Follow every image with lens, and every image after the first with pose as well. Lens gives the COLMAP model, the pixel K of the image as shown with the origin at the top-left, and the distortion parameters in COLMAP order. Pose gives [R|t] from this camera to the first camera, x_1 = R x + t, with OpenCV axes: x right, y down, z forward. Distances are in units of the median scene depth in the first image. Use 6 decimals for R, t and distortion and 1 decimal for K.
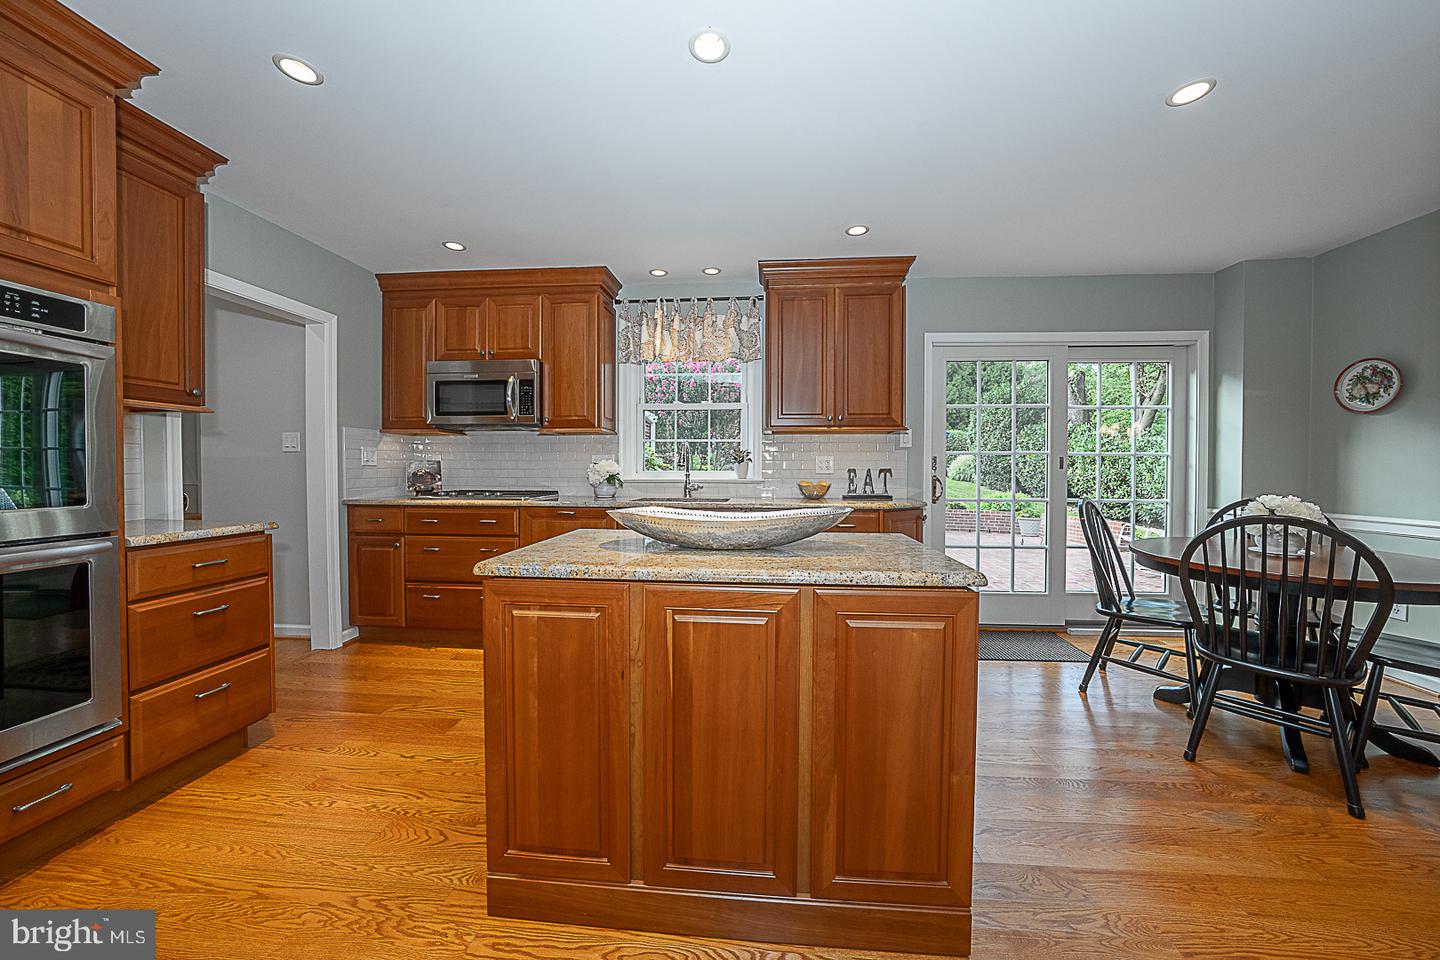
lens RADIAL K [[498.4, 0, 725.7], [0, 498.4, 475.9], [0, 0, 1]] dist [-0.012027, -0.000010]
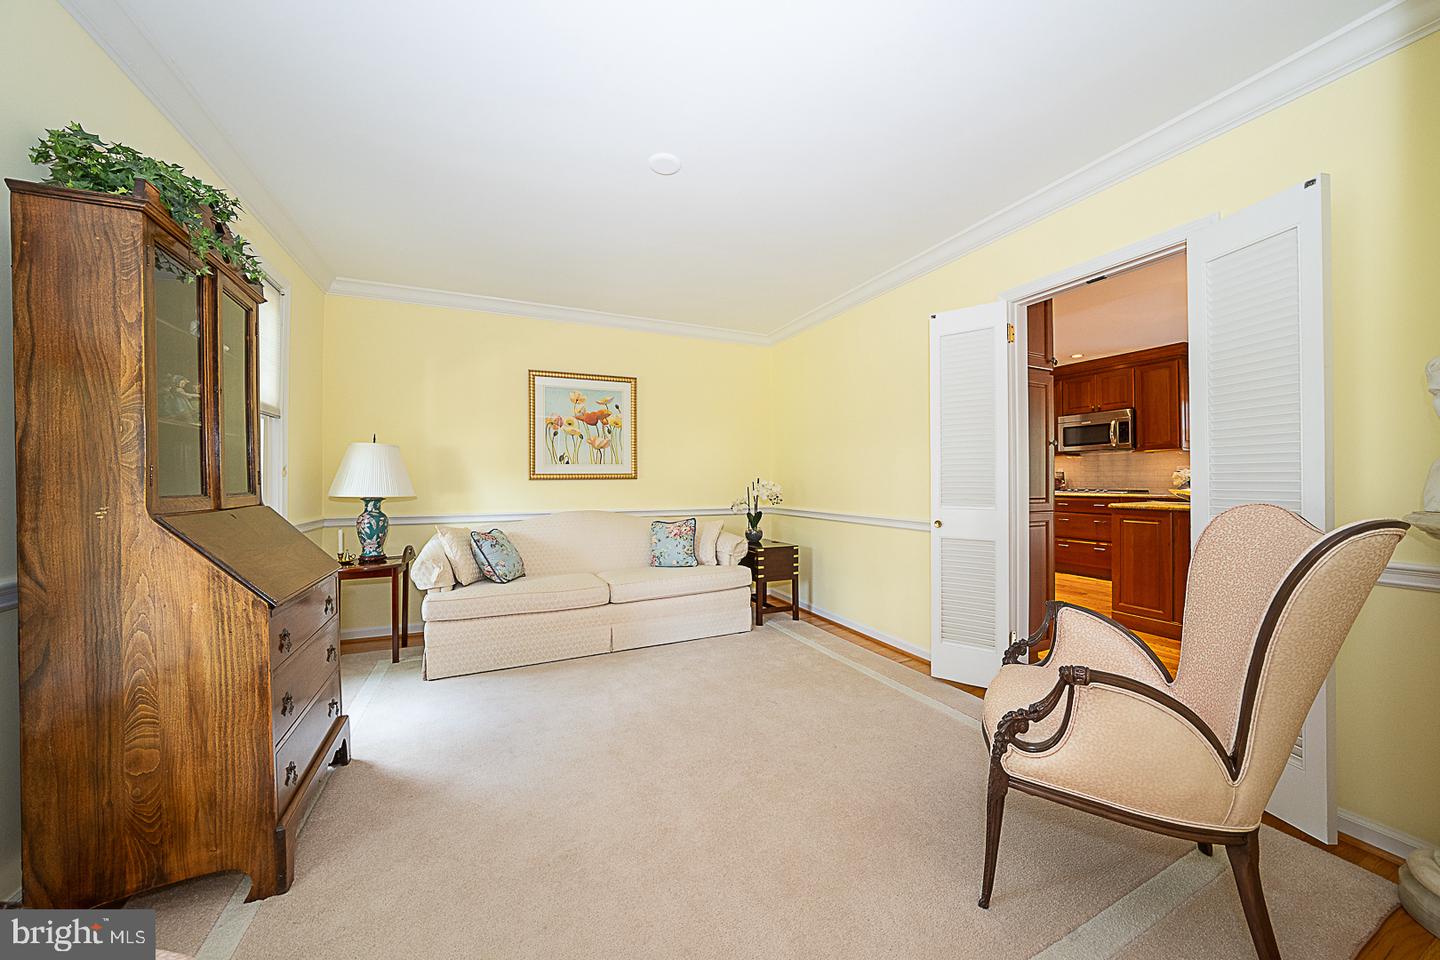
lens RADIAL K [[498.4, 0, 723.9], [0, 498.4, 477.5], [0, 0, 1]] dist [-0.012027, -0.000010]
pose [[0.496887, -0.010858, -0.867747, 0.361203], [-0.006510, 0.999847, -0.016238, 0.027533], [0.867791, 0.013718, 0.496741, -0.961122]]
